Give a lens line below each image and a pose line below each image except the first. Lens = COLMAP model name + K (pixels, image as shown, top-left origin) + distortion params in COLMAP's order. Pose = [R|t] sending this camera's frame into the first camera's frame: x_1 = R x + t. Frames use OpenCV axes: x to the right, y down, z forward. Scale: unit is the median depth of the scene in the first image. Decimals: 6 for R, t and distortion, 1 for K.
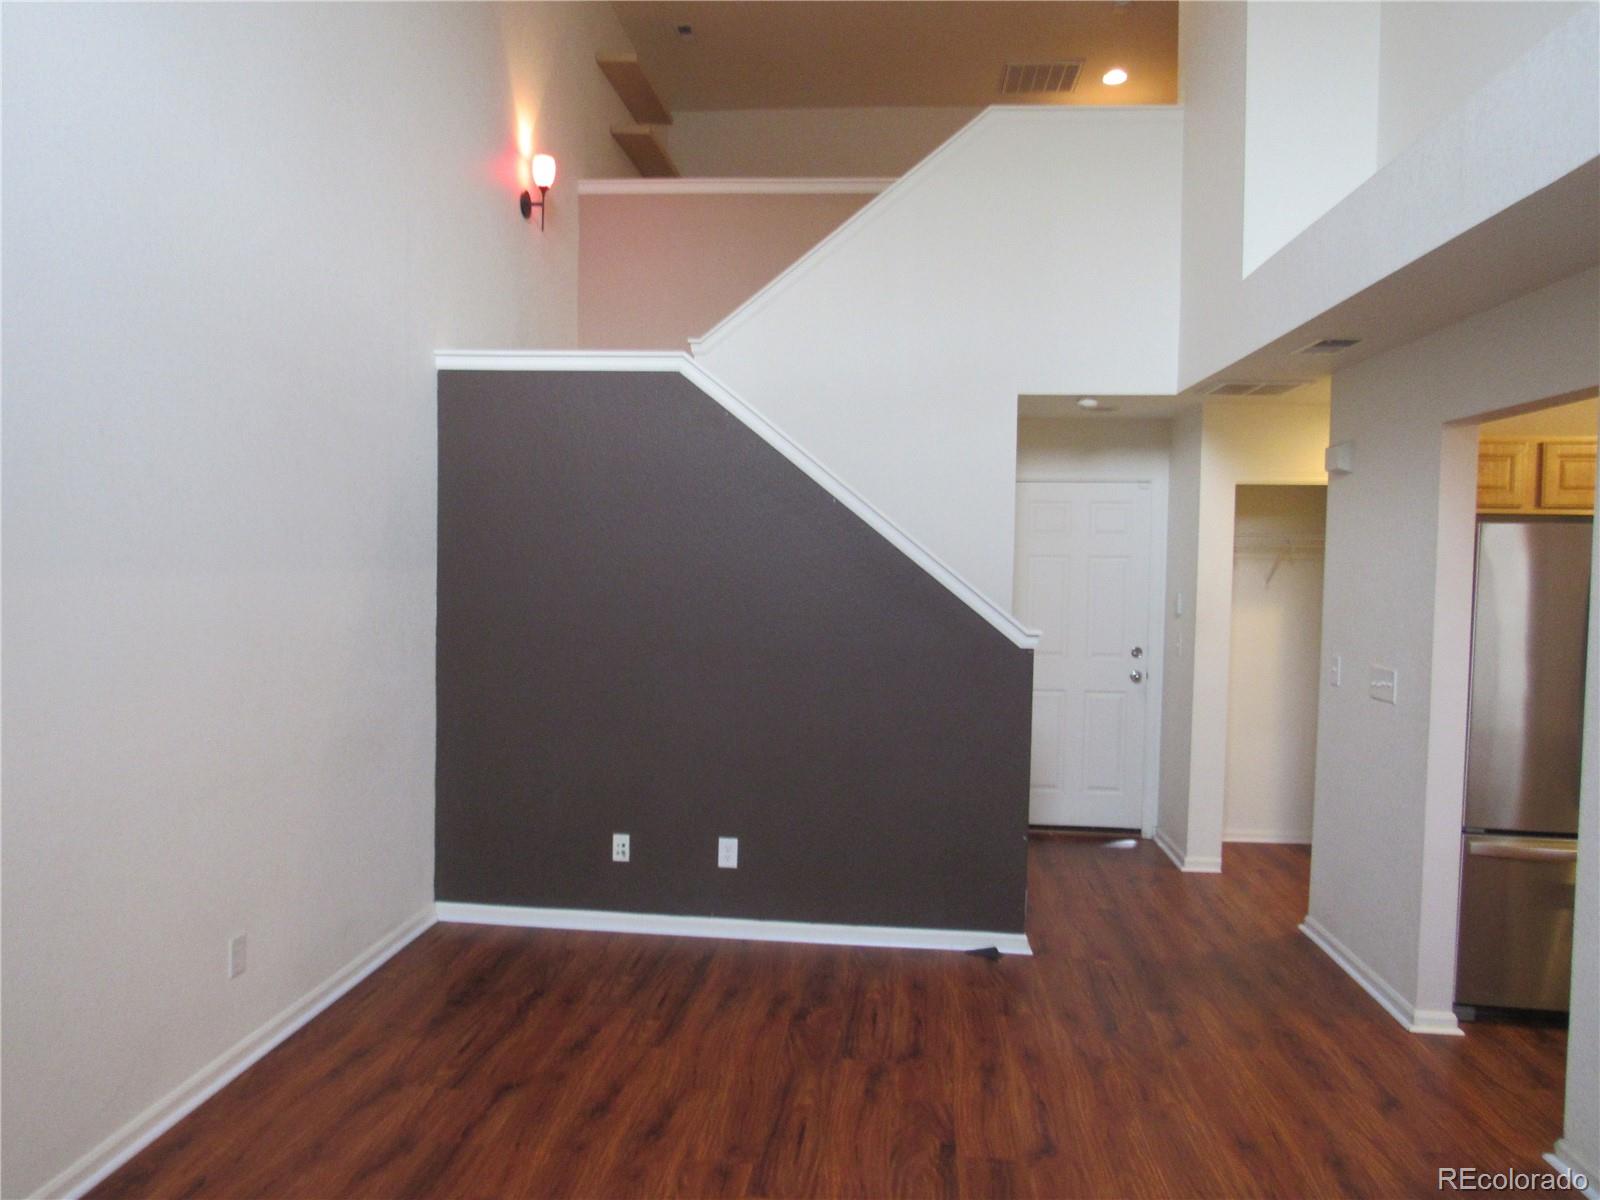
lens RADIAL K [[1139.8, 0, 800.0], [0, 1139.8, 600.0], [0, 0, 1]] dist [-0.031964, 0.004005]
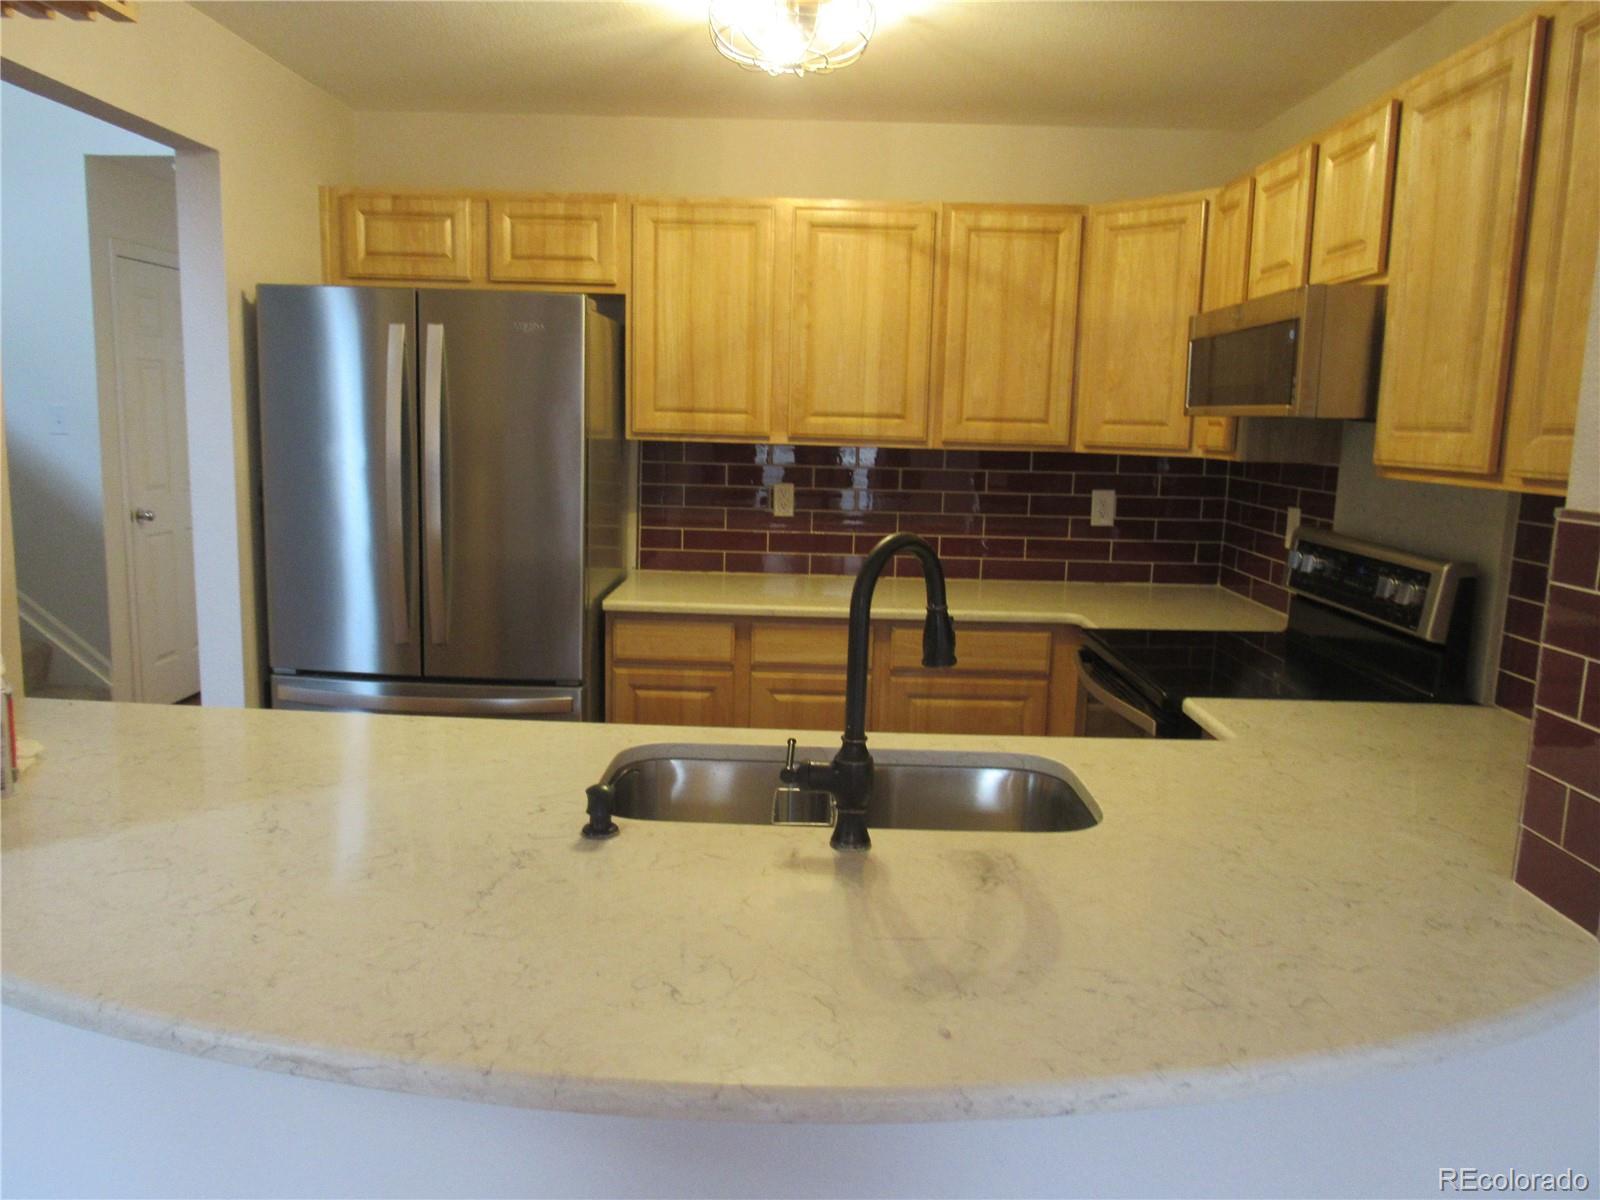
lens RADIAL K [[1139.8, 0, 800.0], [0, 1139.8, 600.0], [0, 0, 1]] dist [-0.031964, 0.004005]
pose [[0.997782, 0.003919, 0.066446, 0.833258], [-0.011846, 0.992783, 0.119341, 0.045533], [-0.065499, -0.119863, 0.990627, 0.148872]]
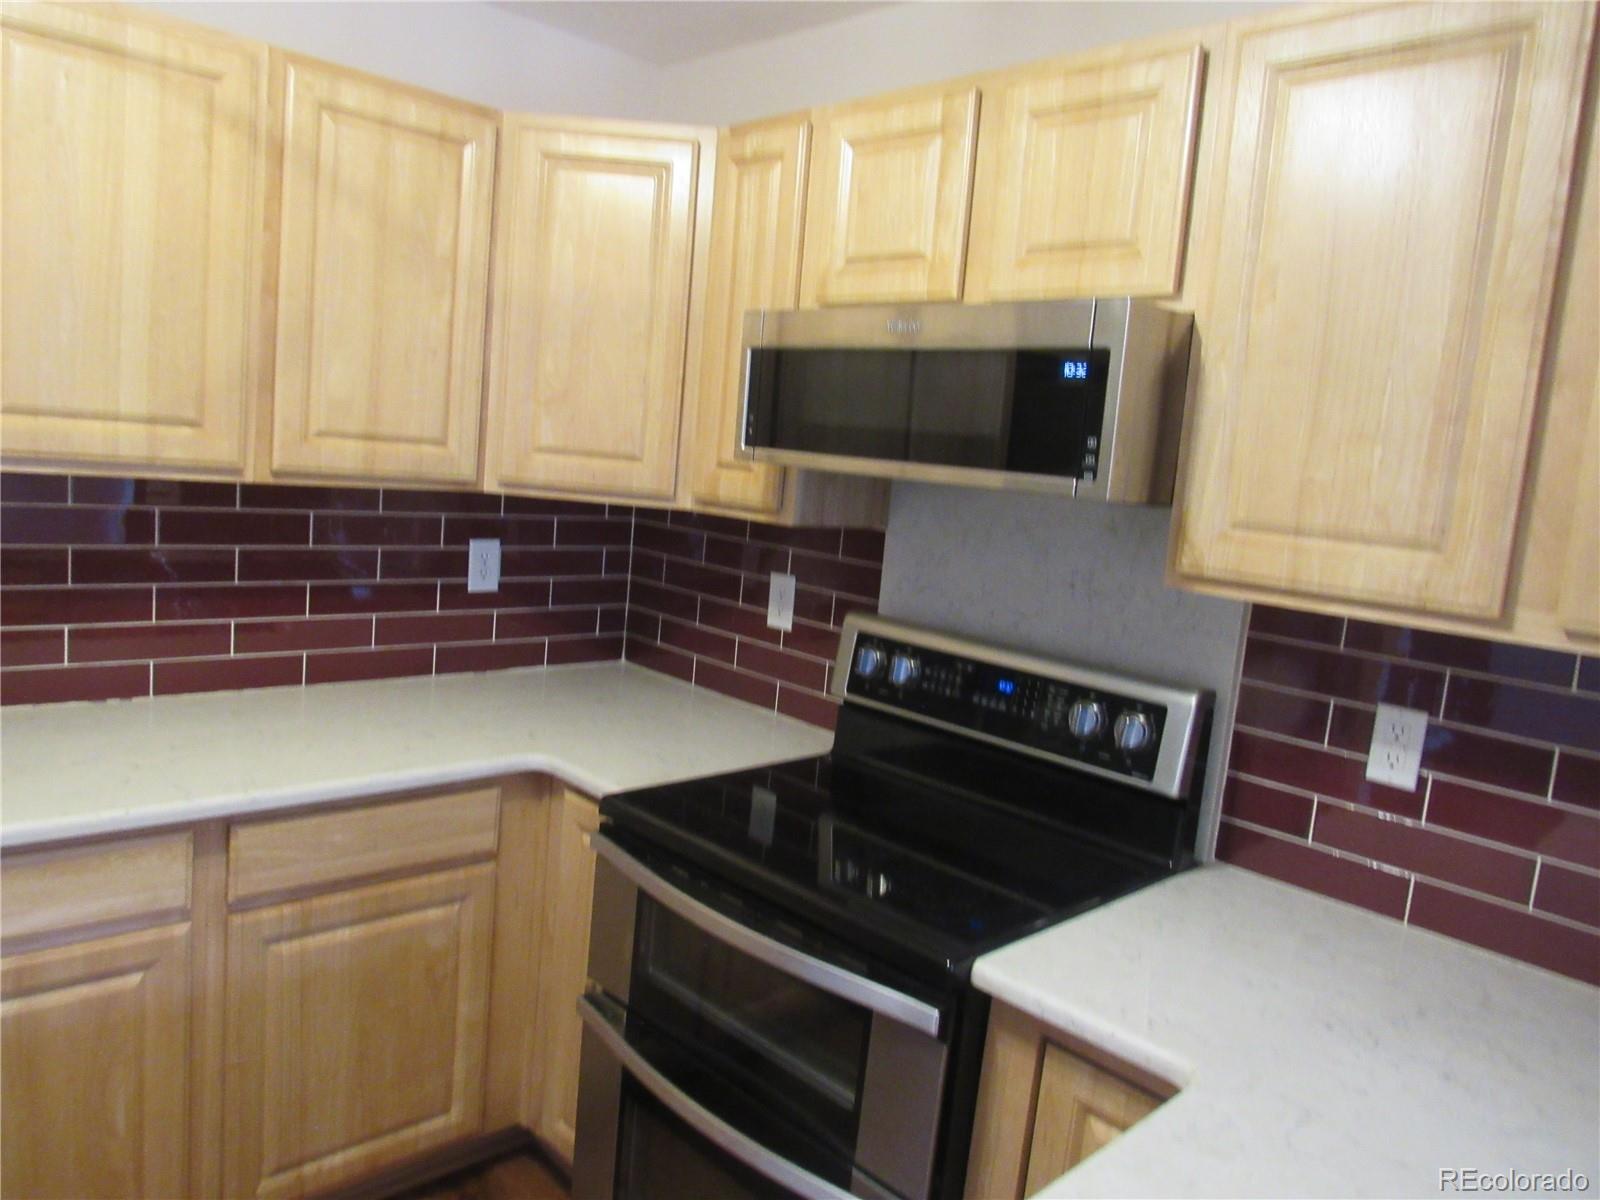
lens RADIAL K [[1139.8, 0, 800.0], [0, 1139.8, 600.0], [0, 0, 1]] dist [-0.031964, 0.004005]
pose [[0.661529, -0.049969, 0.748253, 0.781065], [-0.052697, 0.992214, 0.112850, 0.017043], [-0.748065, -0.114084, 0.653745, 0.502658]]
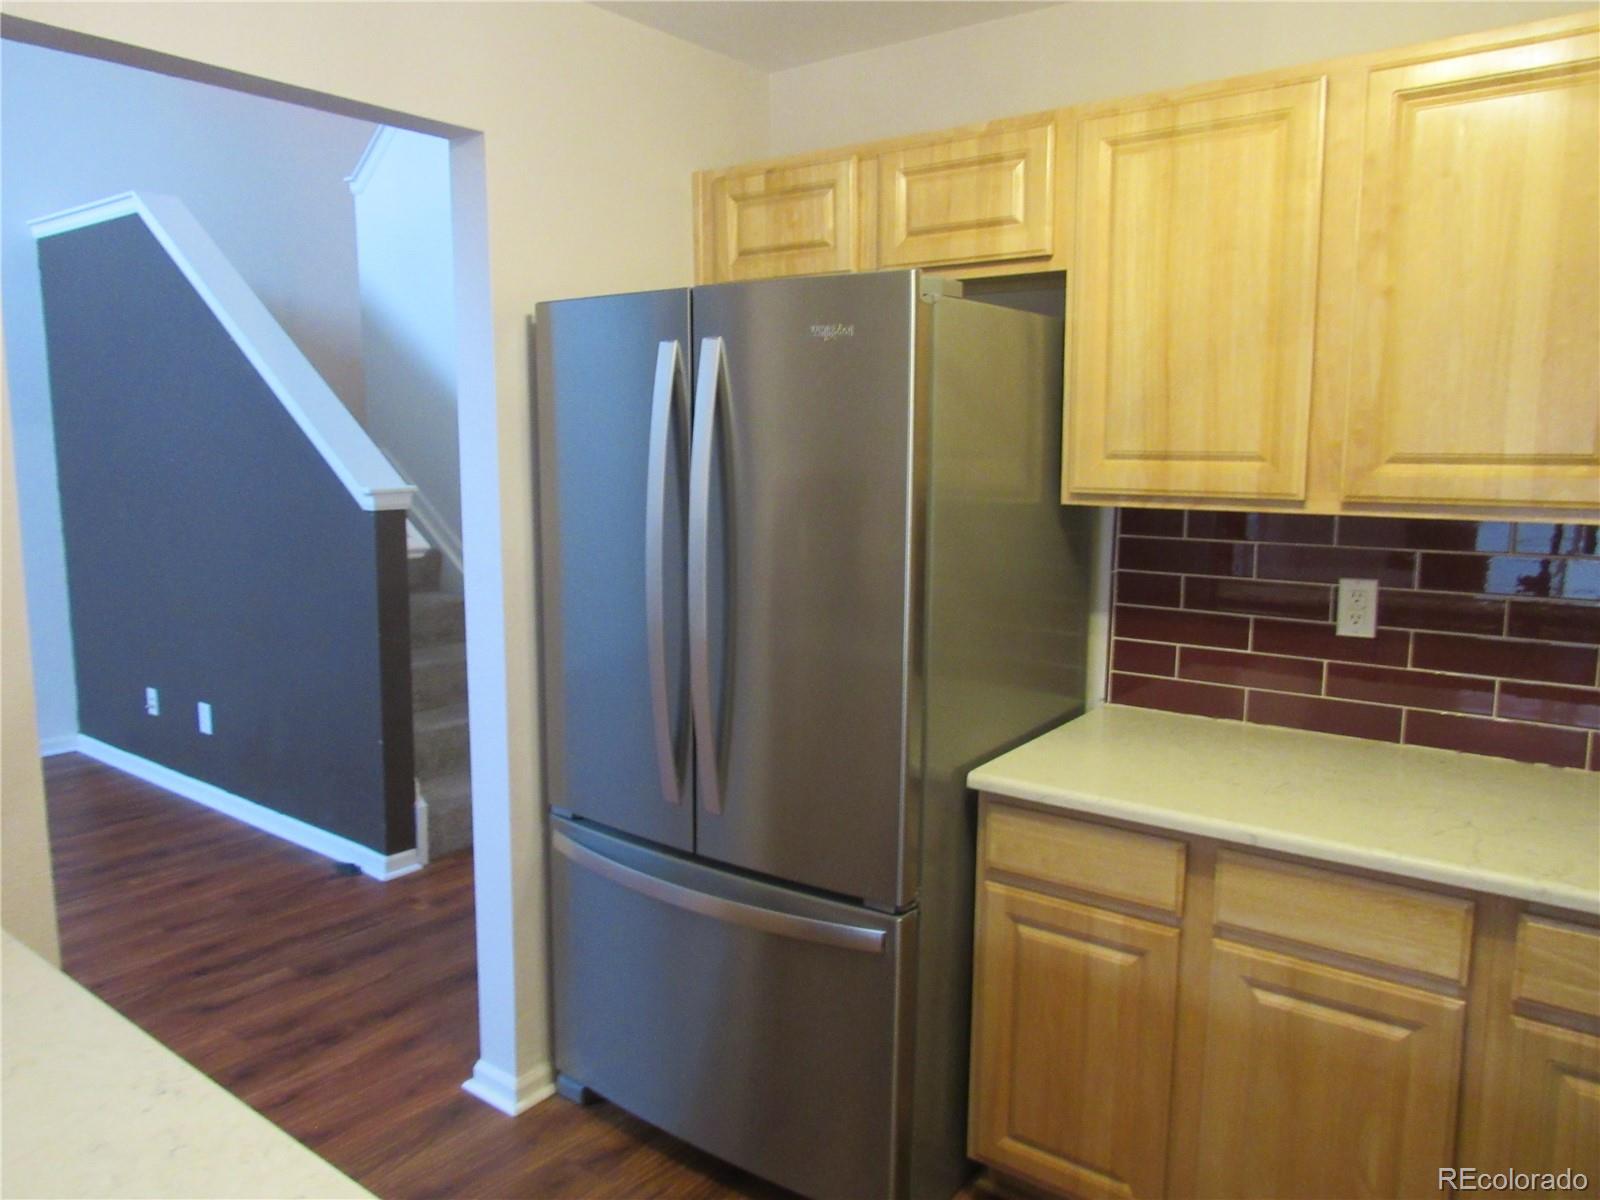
lens RADIAL K [[1156.8, 0, 800.0], [0, 1156.8, 600.0], [0, 0, 1]] dist [-0.008604, -0.001518]
pose [[0.842179, 0.060291, -0.535816, 0.946693], [-0.006568, 0.994802, 0.101613, 0.020044], [0.539158, -0.082057, 0.838198, 0.491339]]
